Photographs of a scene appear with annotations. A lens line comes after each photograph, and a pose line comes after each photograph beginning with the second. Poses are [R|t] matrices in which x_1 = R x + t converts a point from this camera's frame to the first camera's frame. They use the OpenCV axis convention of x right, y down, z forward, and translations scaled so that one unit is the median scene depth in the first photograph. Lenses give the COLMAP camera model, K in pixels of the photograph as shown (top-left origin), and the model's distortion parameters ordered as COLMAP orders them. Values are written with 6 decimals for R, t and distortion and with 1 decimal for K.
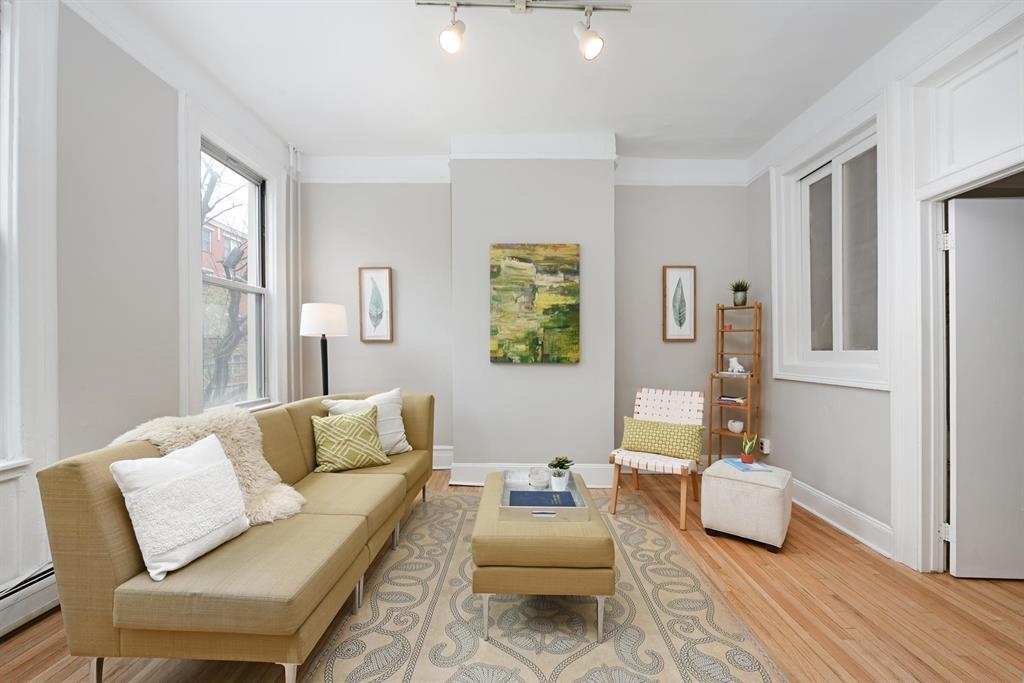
lens RADIAL K [[416.9, 0, 504.0], [0, 416.9, 356.6], [0, 0, 1]] dist [-0.009434, -0.000089]
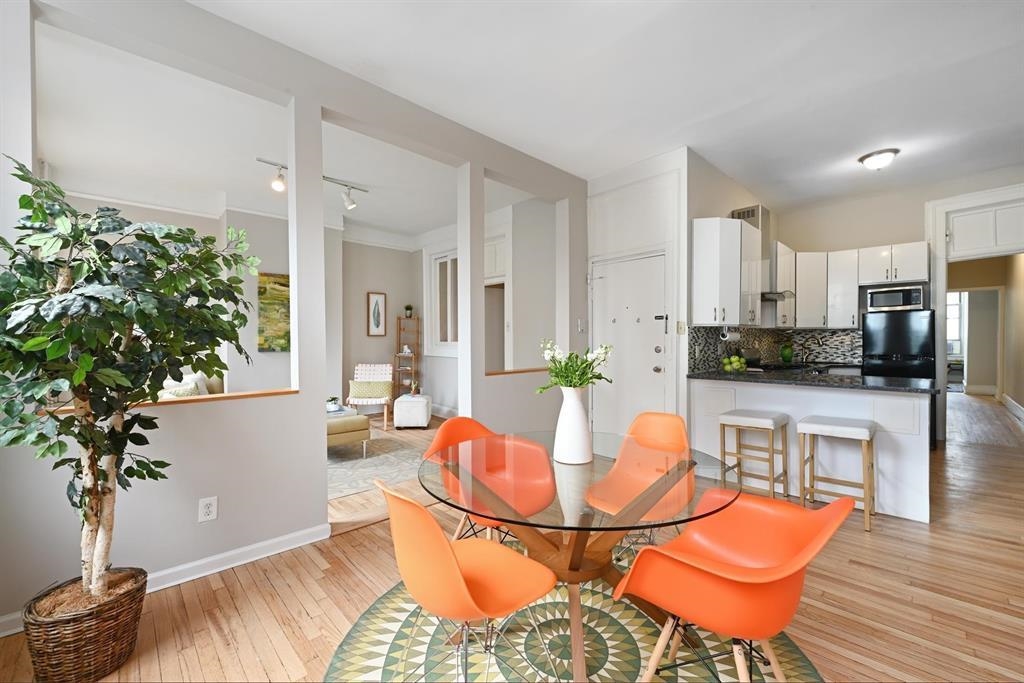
lens RADIAL K [[424.1, 0, 516.6], [0, 424.1, 327.8], [0, 0, 1]] dist [0.067954, -0.000057]
pose [[0.705901, 0.014458, 0.708163, -0.481710], [0.009180, 0.999521, -0.029557, -0.016984], [-0.708251, 0.027365, 0.705430, -0.751996]]
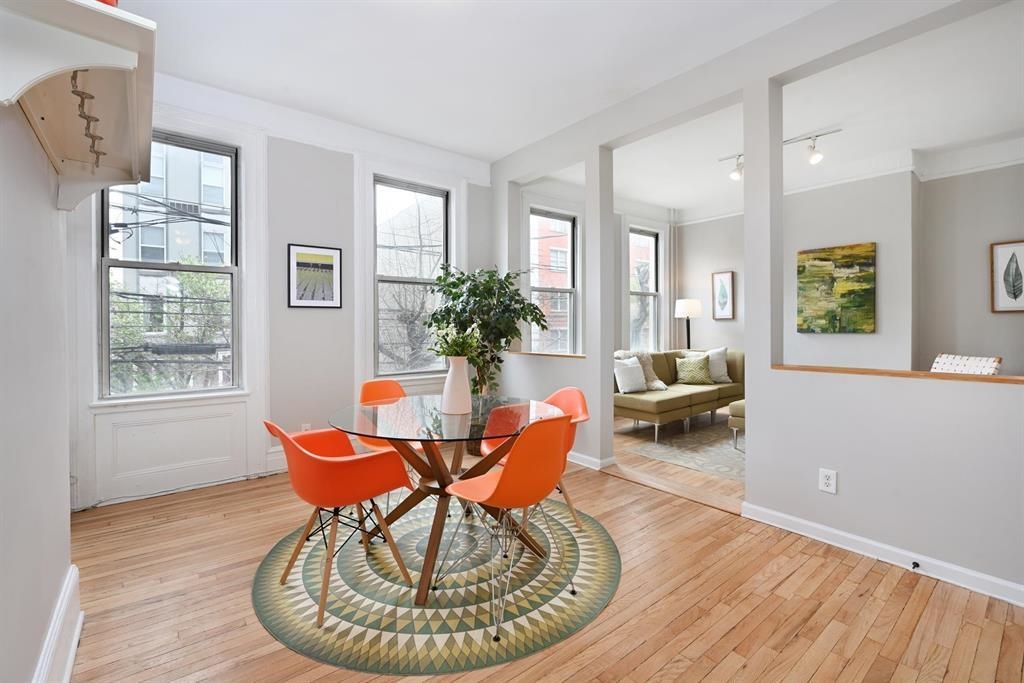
lens RADIAL K [[443.7, 0, 501.5], [0, 443.7, 338.0], [0, 0, 1]] dist [-0.001783, -0.000446]
pose [[0.631360, 0.009361, -0.775433, 0.523778], [0.010663, 0.999728, 0.020751, -0.009771], [0.775416, -0.021370, 0.631089, -0.798831]]
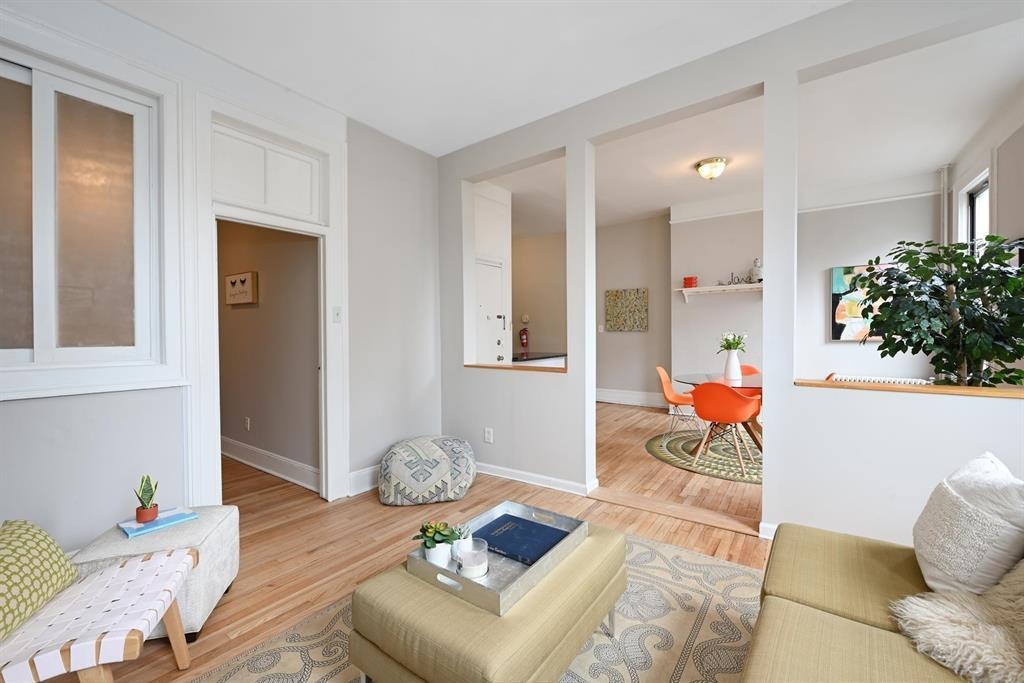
lens RADIAL K [[416.9, 0, 504.0], [0, 416.9, 356.6], [0, 0, 1]] dist [-0.009434, -0.000089]
pose [[-0.824834, -0.027374, 0.564712, -0.187320], [0.009018, 0.998063, 0.061553, -0.028714], [-0.565303, 0.055863, -0.822989, 0.966369]]
